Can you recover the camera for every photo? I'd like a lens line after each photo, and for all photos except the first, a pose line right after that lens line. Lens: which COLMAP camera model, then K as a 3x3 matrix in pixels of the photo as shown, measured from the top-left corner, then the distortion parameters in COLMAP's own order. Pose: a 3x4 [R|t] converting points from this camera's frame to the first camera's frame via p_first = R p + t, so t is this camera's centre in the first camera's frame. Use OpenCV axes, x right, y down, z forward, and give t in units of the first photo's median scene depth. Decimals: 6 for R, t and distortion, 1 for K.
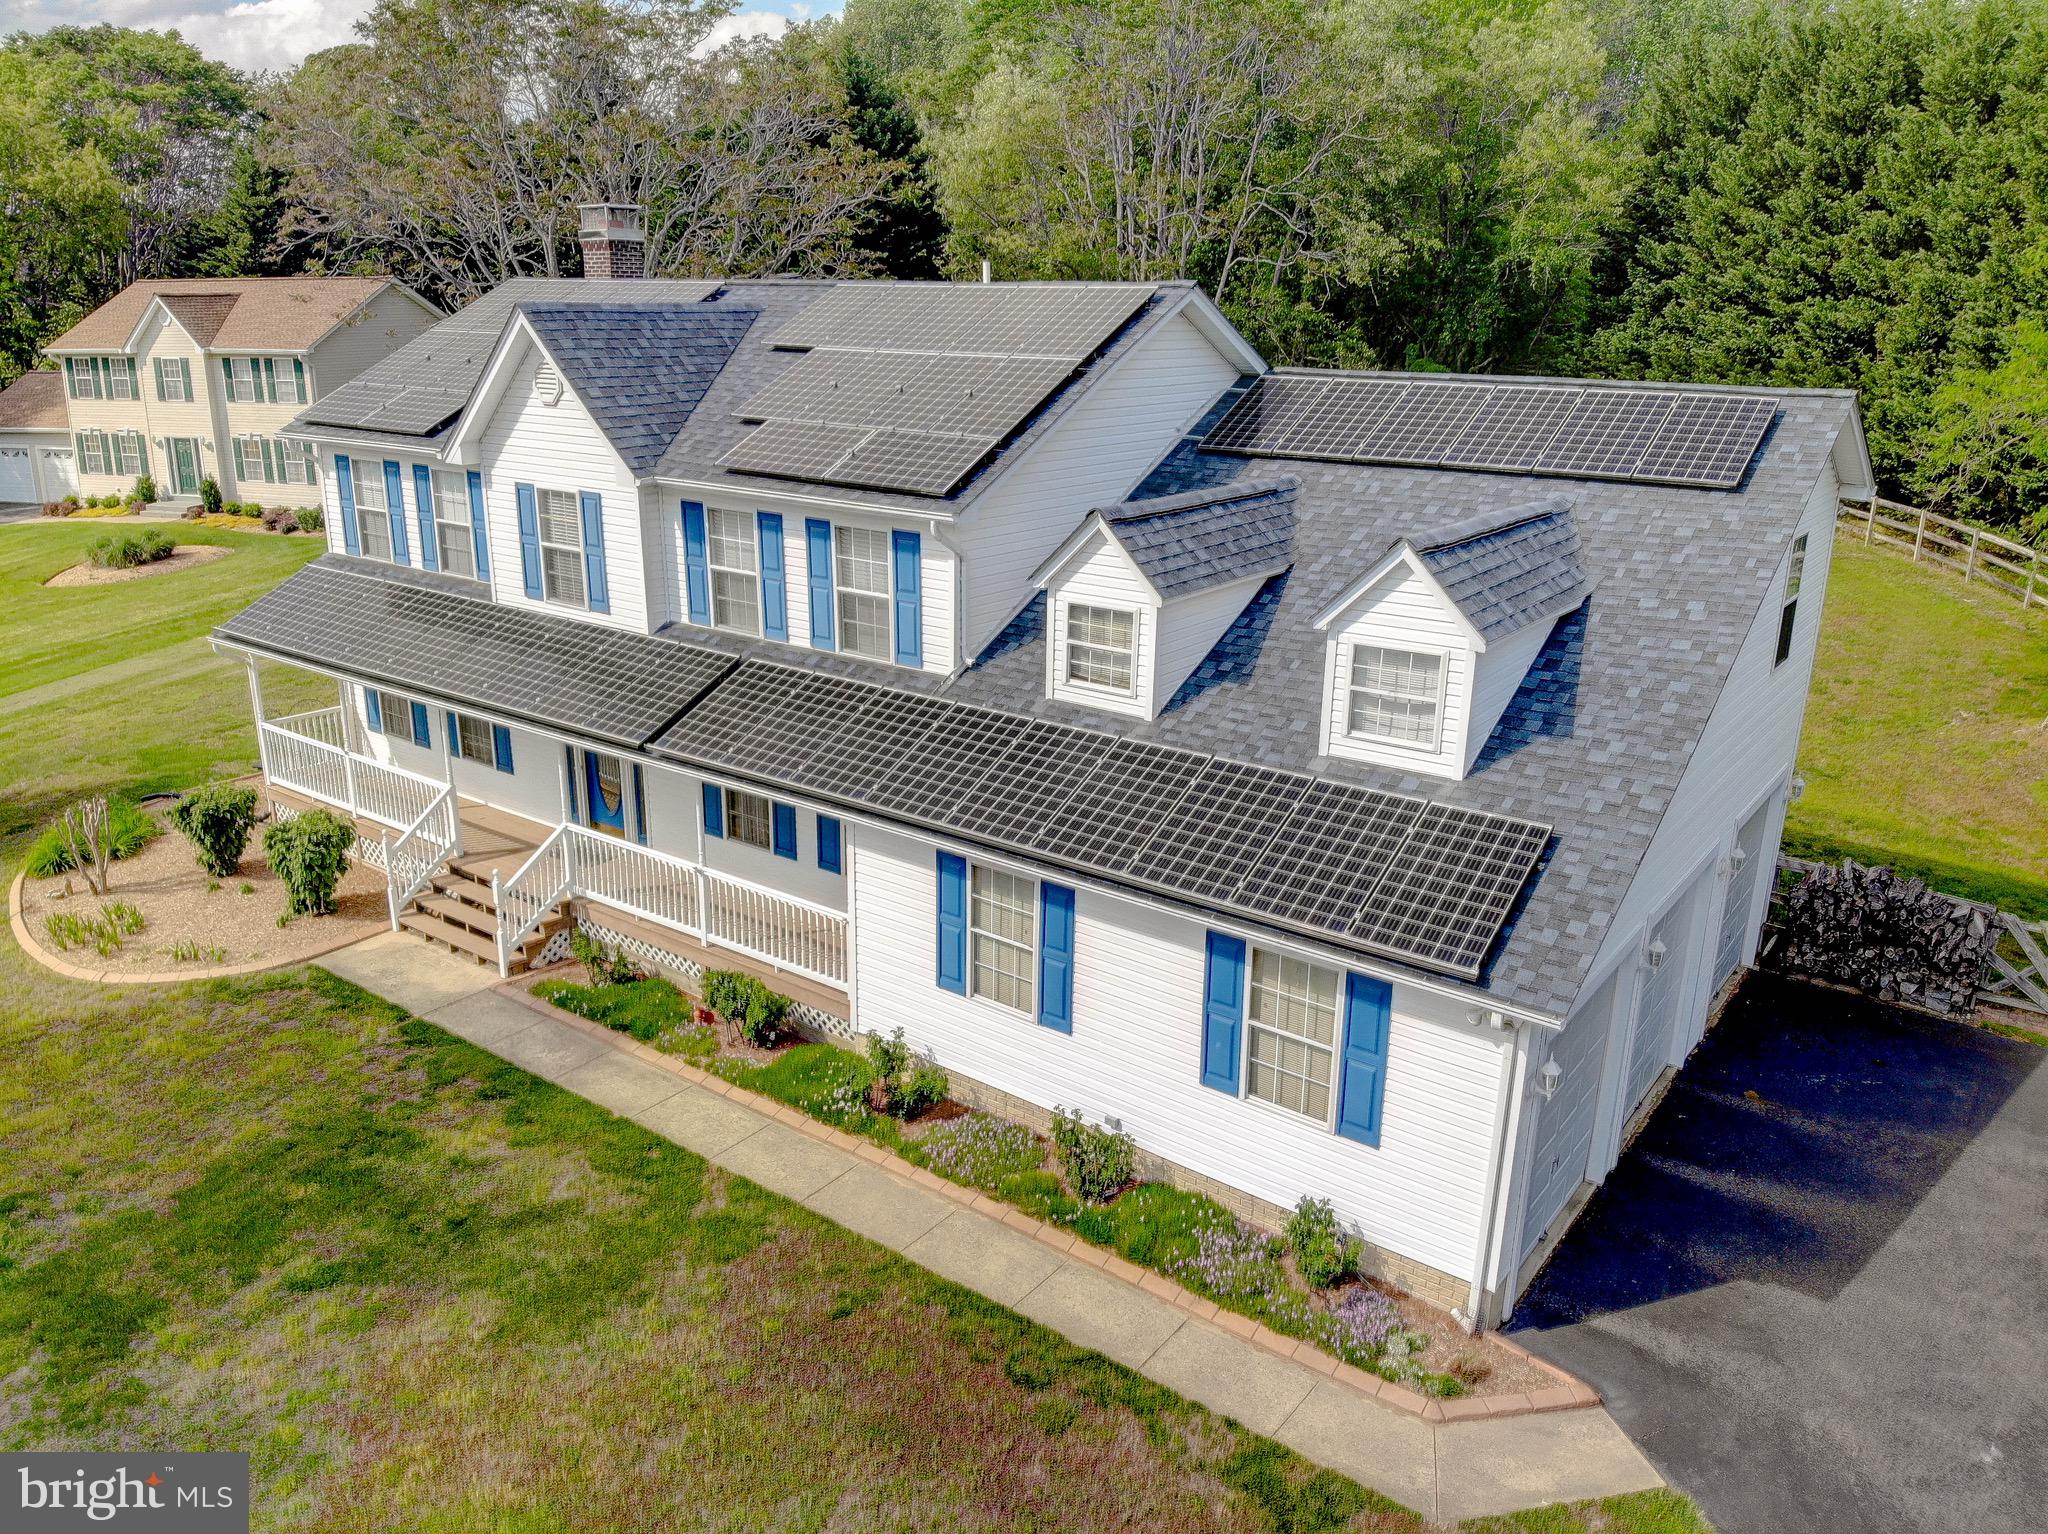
lens RADIAL K [[1496.0, 0, 1024.8], [0, 1496.0, 791.8], [0, 0, 1]] dist [0.074118, -0.187569]
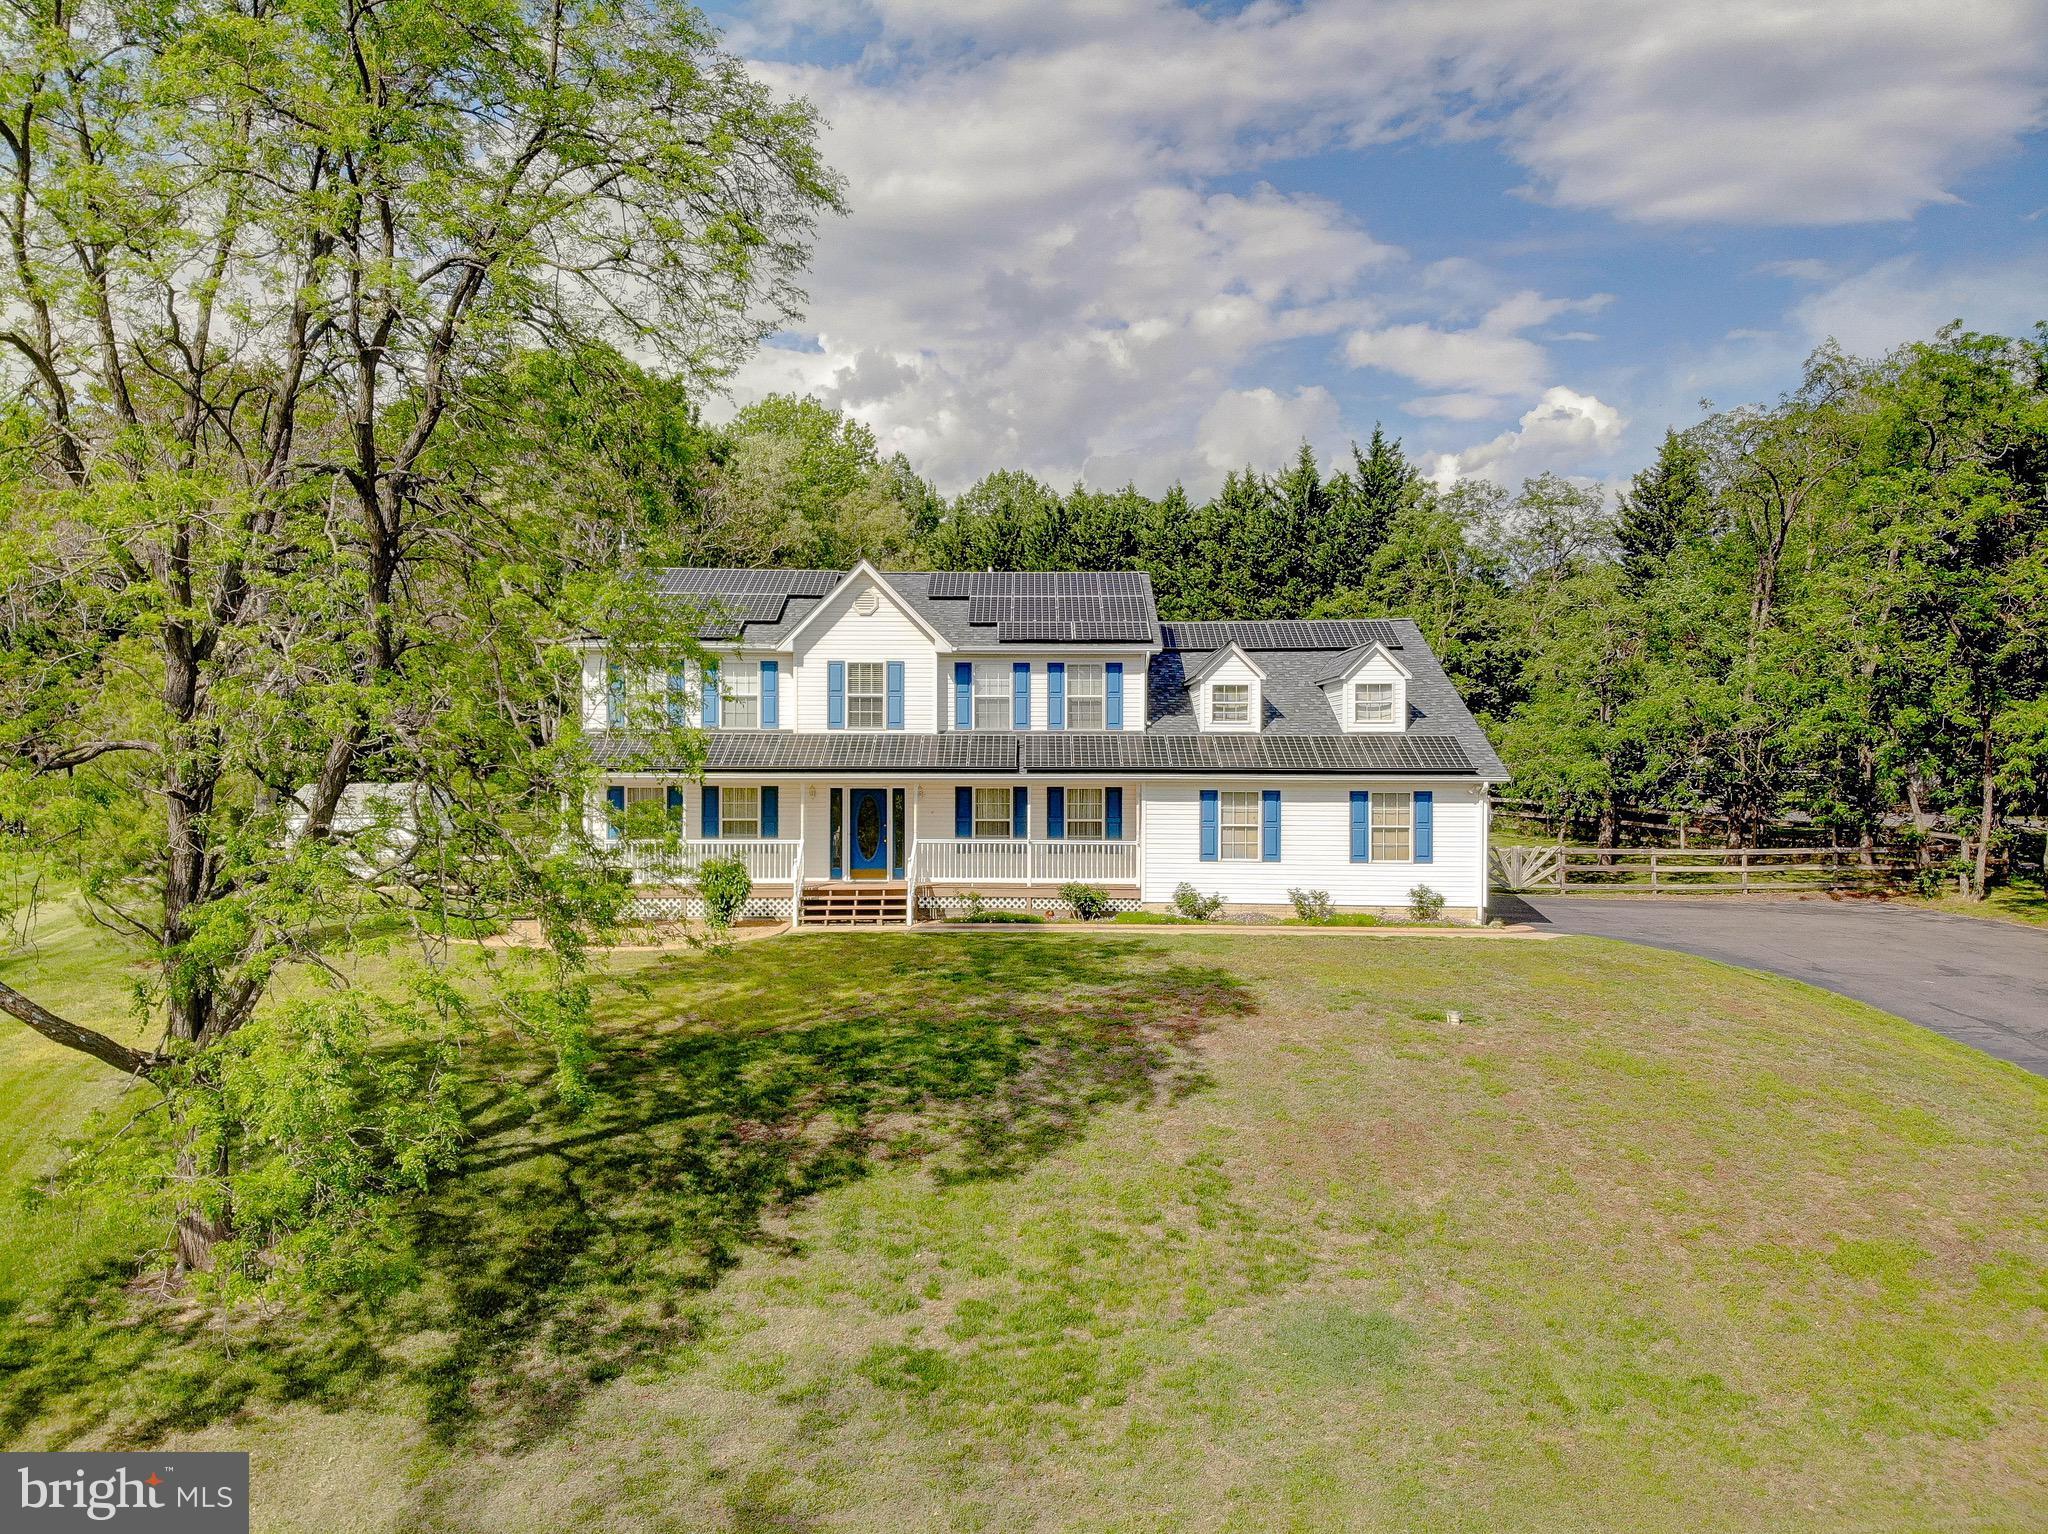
lens RADIAL K [[1496.0, 0, 1012.0], [0, 1496.0, 761.5], [0, 0, 1]] dist [0.074118, -0.187569]
pose [[0.810565, -0.008467, 0.585587, -1.217906], [0.189889, 0.949676, -0.249112, 0.383289], [-0.554009, 0.313118, 0.771382, -0.405727]]
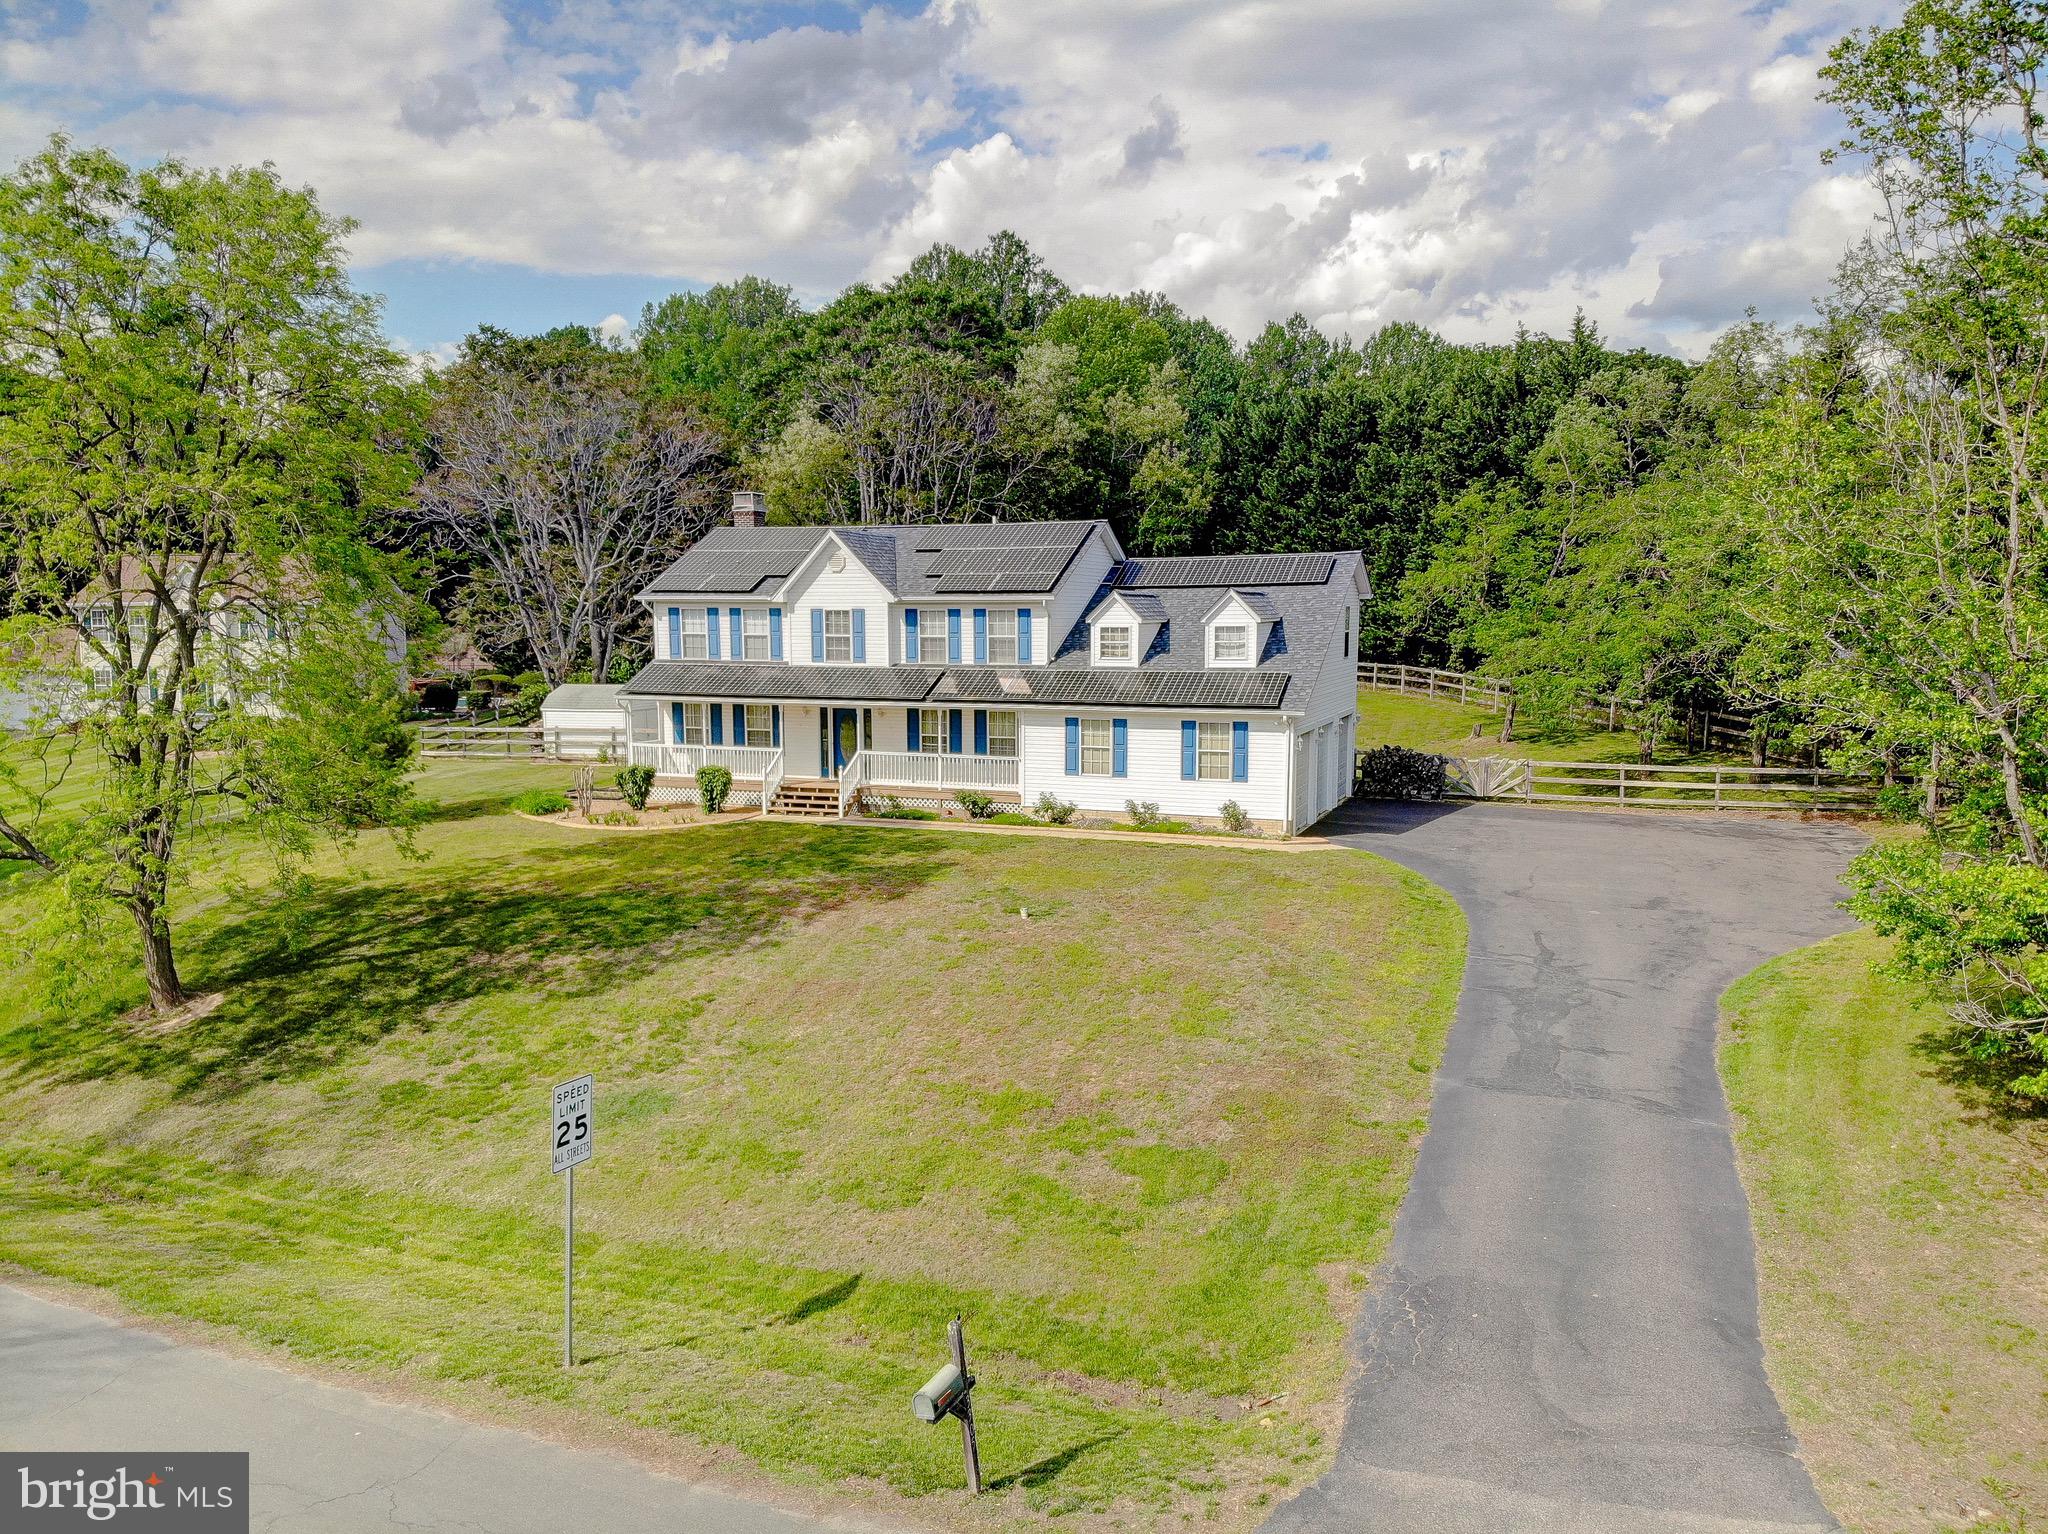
lens RADIAL K [[1496.0, 0, 1014.4], [0, 1496.0, 769.0], [0, 0, 1]] dist [0.074118, -0.187569]
pose [[0.963741, -0.043029, 0.263346, -0.667563], [0.097078, 0.975822, -0.195823, 0.502909], [-0.248553, 0.214288, 0.944617, -1.137545]]
